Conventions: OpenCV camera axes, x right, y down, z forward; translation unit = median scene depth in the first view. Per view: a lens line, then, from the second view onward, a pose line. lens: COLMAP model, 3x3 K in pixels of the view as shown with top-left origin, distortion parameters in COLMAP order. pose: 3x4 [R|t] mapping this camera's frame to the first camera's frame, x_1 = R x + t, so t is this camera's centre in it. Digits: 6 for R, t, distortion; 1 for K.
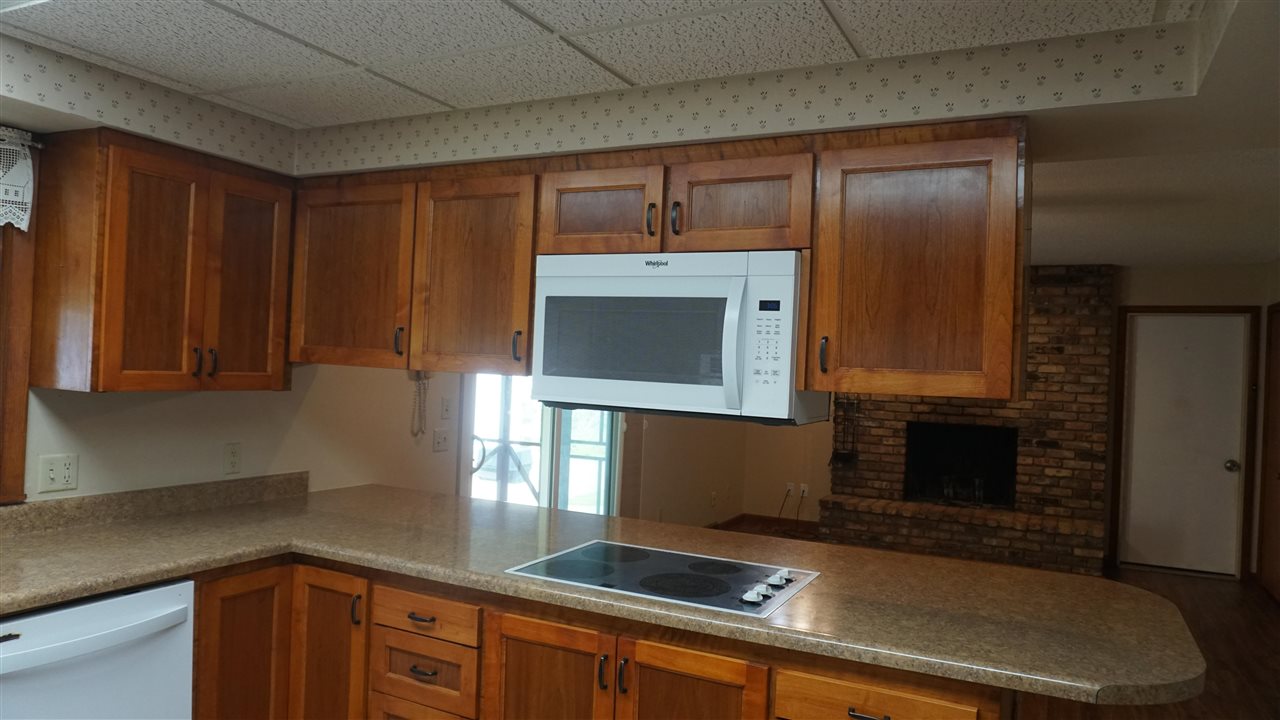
lens RADIAL K [[852.8, 0, 640.0], [0, 852.8, 360.0], [0, 0, 1]] dist [-0.068998, 0.040469]
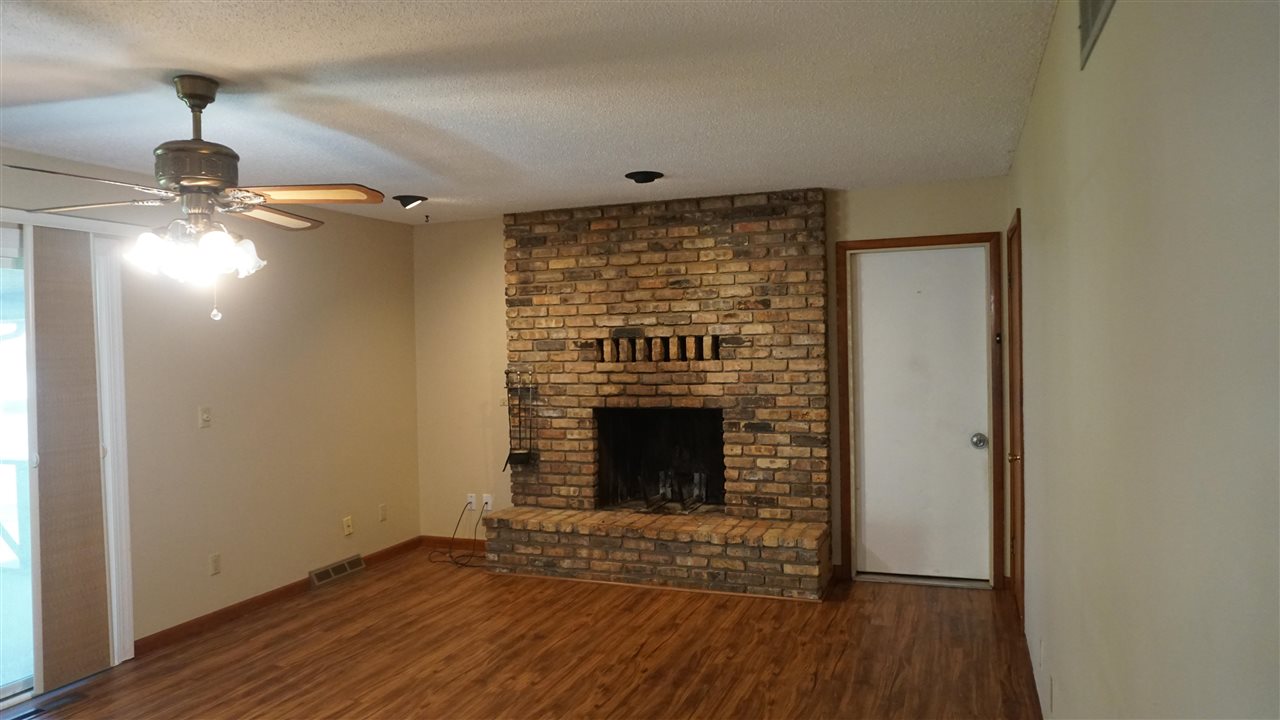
lens RADIAL K [[852.8, 0, 640.0], [0, 852.8, 360.0], [0, 0, 1]] dist [-0.068998, 0.040469]
pose [[0.990839, -0.062412, 0.119759, 0.290121], [0.059531, 0.997848, 0.027486, 0.011113], [-0.121217, -0.020105, 0.992422, 0.243721]]
